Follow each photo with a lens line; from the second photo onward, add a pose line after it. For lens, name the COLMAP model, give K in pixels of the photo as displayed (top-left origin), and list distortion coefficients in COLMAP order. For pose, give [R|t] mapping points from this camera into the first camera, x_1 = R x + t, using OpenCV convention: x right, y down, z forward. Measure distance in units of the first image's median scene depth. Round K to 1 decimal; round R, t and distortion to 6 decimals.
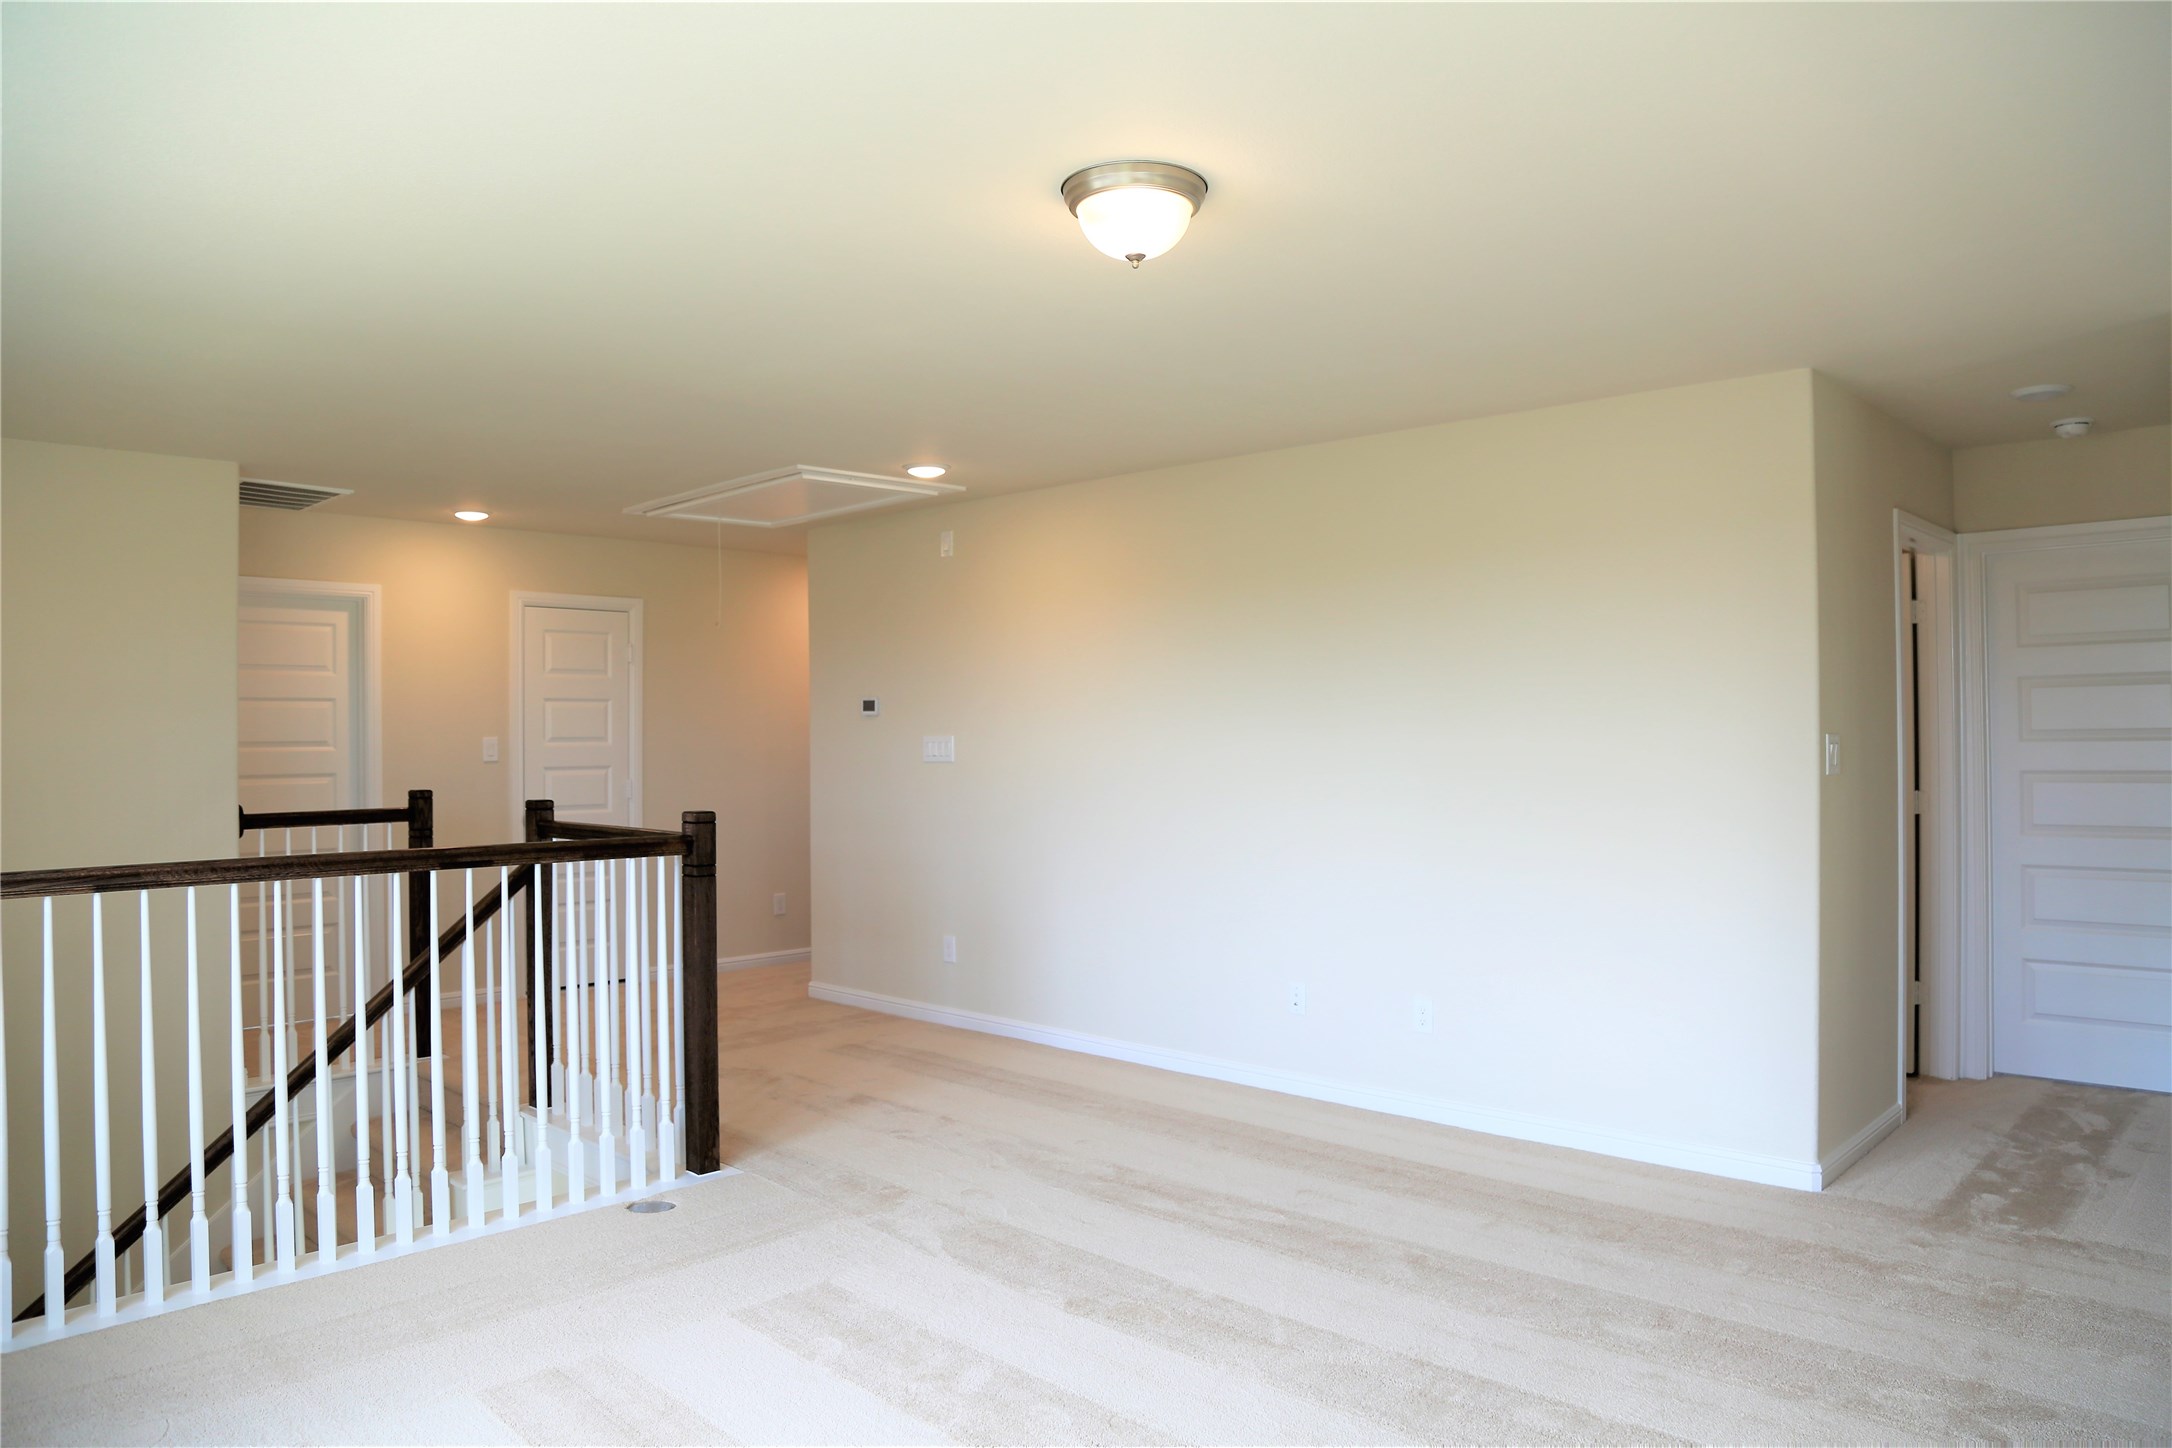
lens RADIAL K [[1551.6, 0, 1085.1], [0, 1551.6, 731.2], [0, 0, 1]] dist [-0.106731, 0.070294]
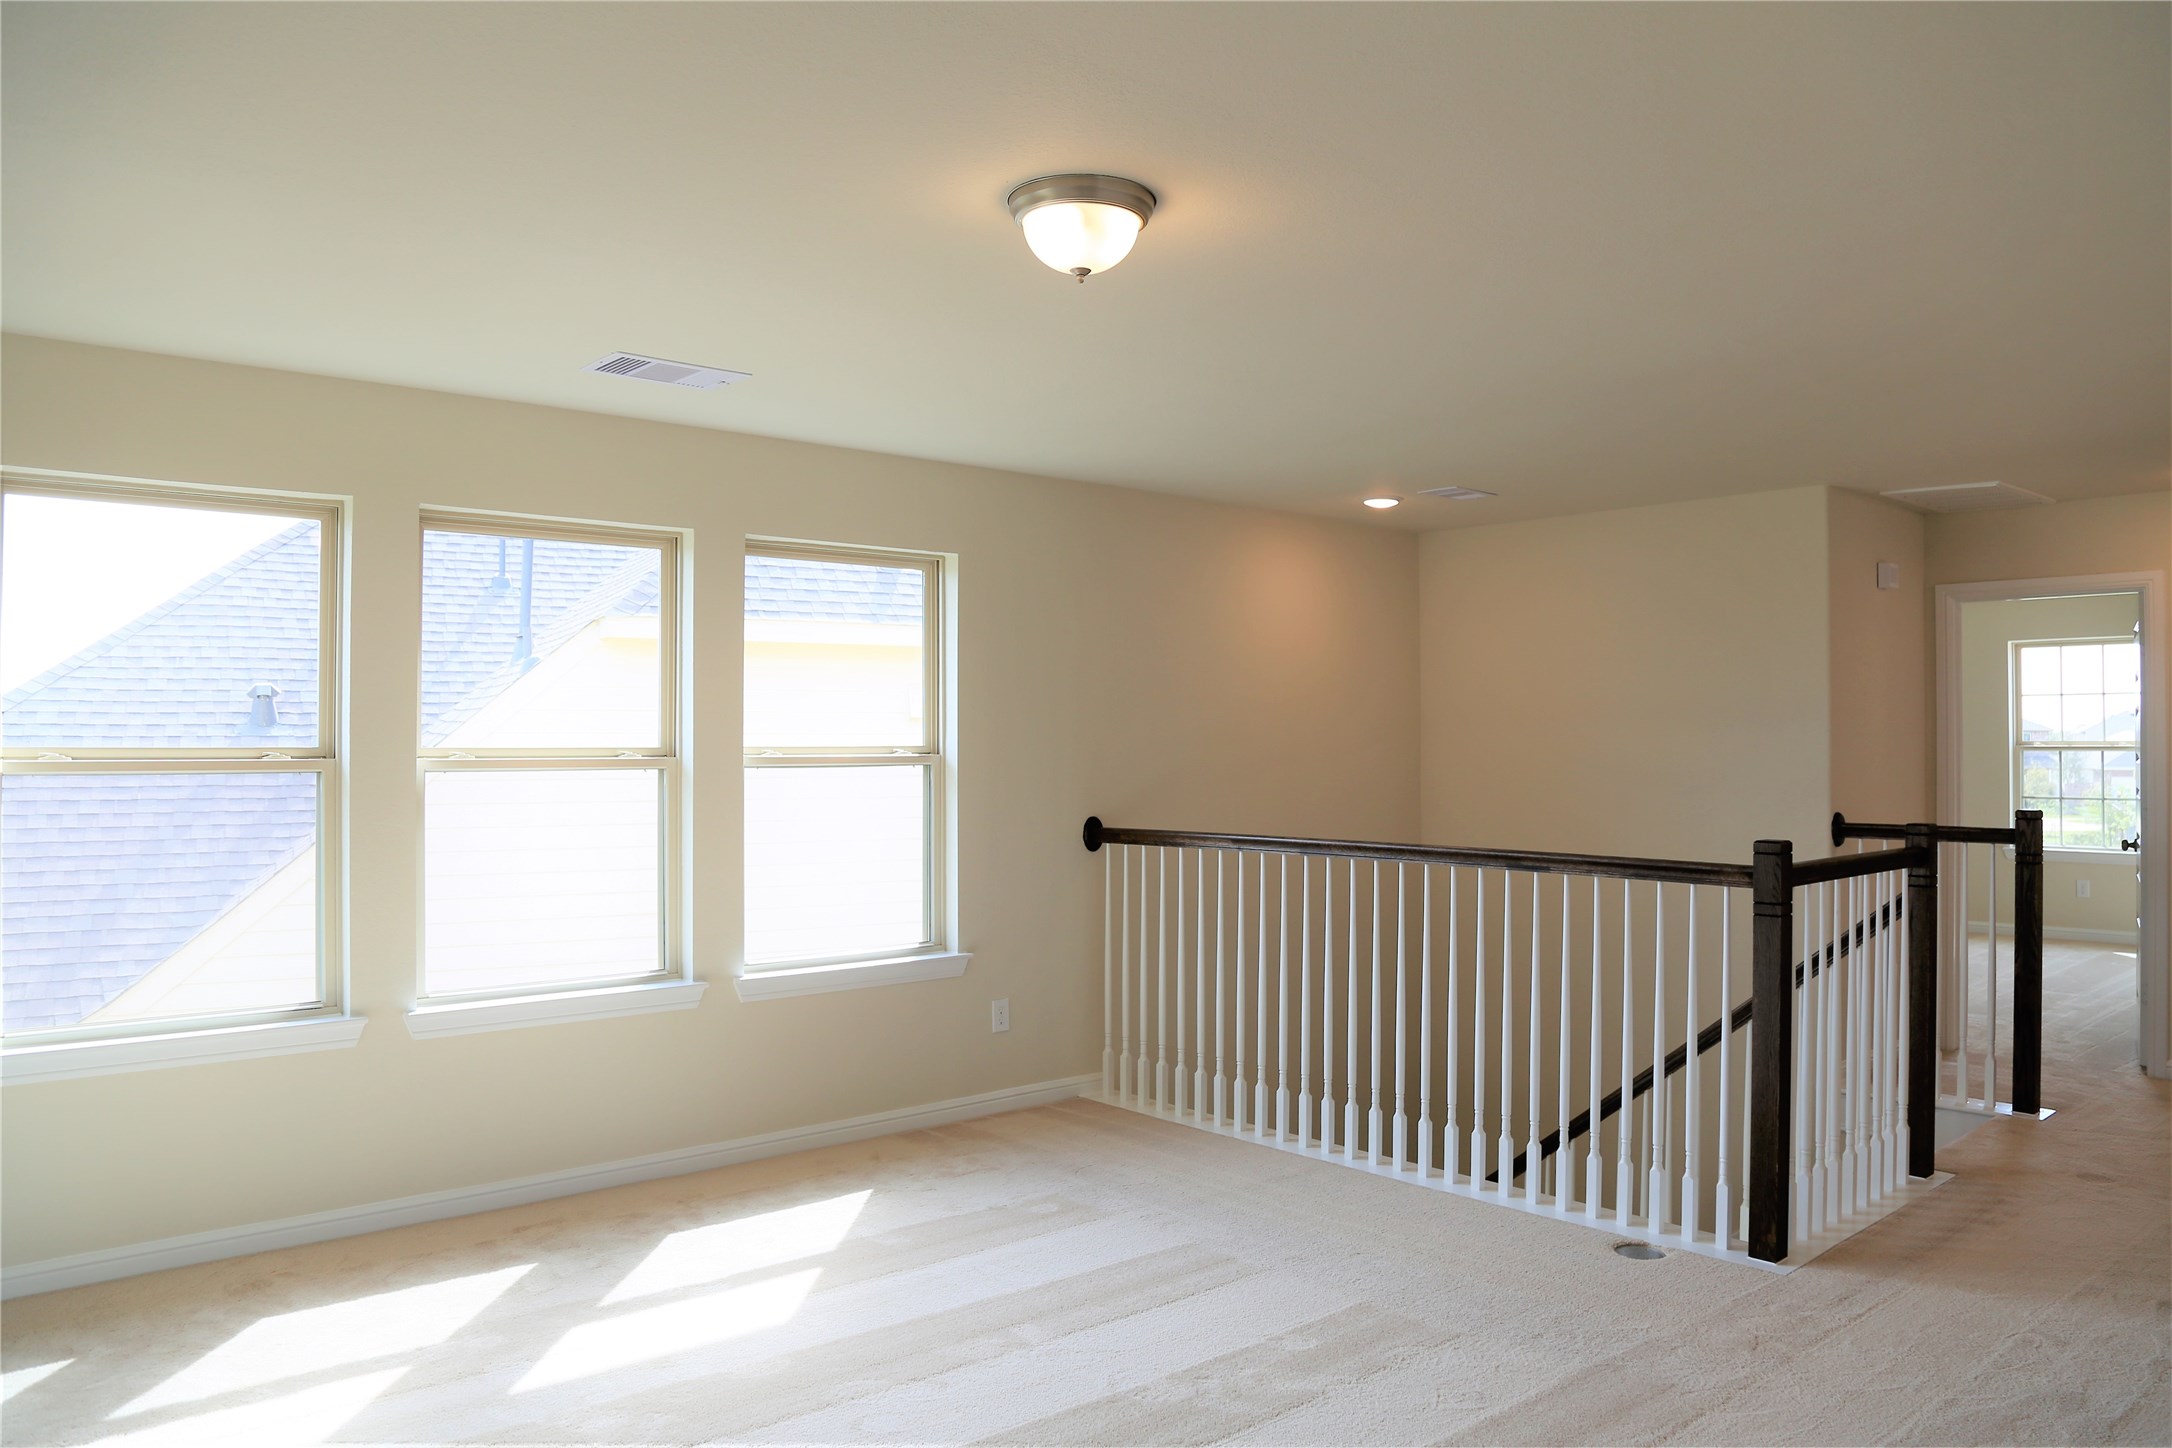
lens RADIAL K [[1551.6, 0, 1084.5], [0, 1551.6, 730.4], [0, 0, 1]] dist [-0.106731, 0.070294]
pose [[-0.096257, -0.004536, -0.995346, 0.653357], [0.005062, 0.999974, -0.005047, -0.008632], [0.995344, -0.005524, -0.096231, 0.706793]]
